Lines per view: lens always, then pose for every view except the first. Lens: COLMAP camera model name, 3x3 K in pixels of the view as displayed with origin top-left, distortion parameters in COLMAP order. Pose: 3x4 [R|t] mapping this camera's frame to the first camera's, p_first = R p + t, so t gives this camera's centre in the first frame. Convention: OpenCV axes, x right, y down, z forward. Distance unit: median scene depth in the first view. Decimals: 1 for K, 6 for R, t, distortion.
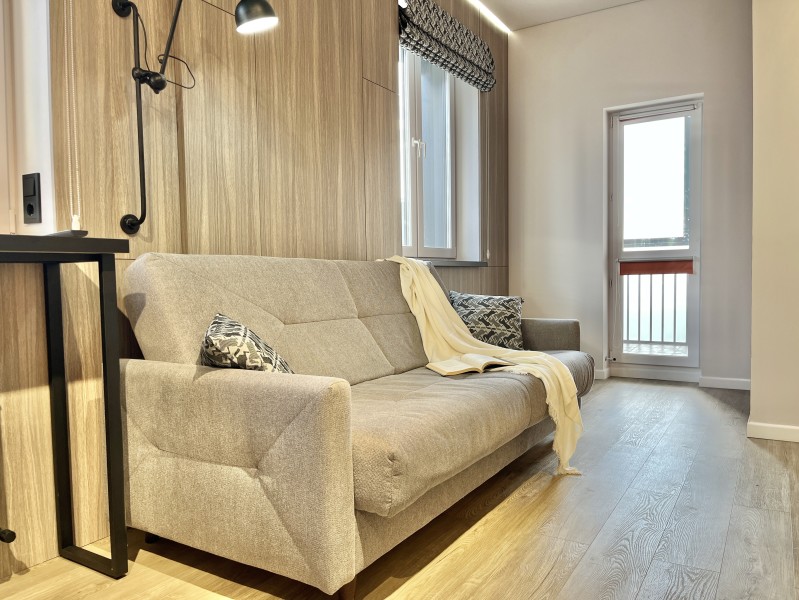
lens RADIAL K [[604.5, 0, 404.6], [0, 604.5, 305.4], [0, 0, 1]] dist [0.012890, -0.006489]
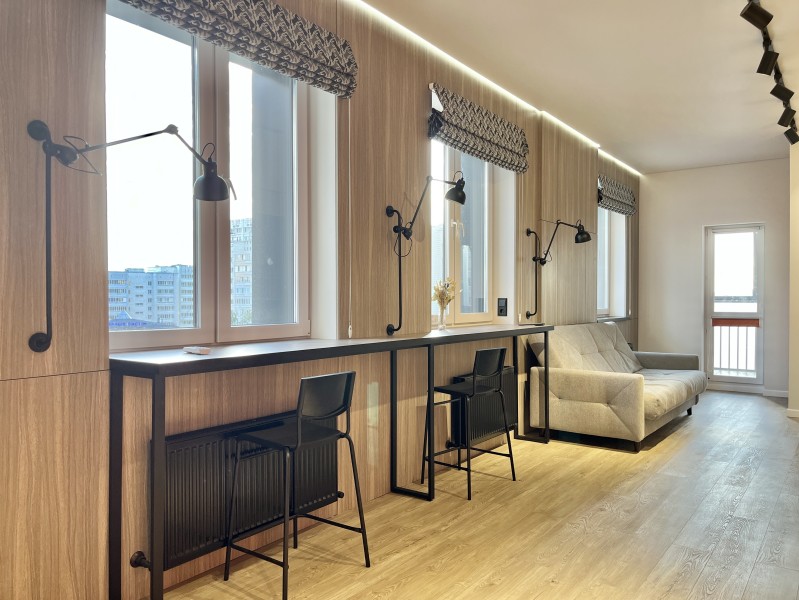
lens RADIAL K [[604.5, 0, 404.6], [0, 604.5, 305.4], [0, 0, 1]] dist [0.012890, -0.006489]
pose [[0.996028, 0.017449, -0.087310, -0.335367], [-0.020683, 0.999128, -0.036271, -0.031206], [0.086601, 0.037933, 0.995521, -0.714714]]
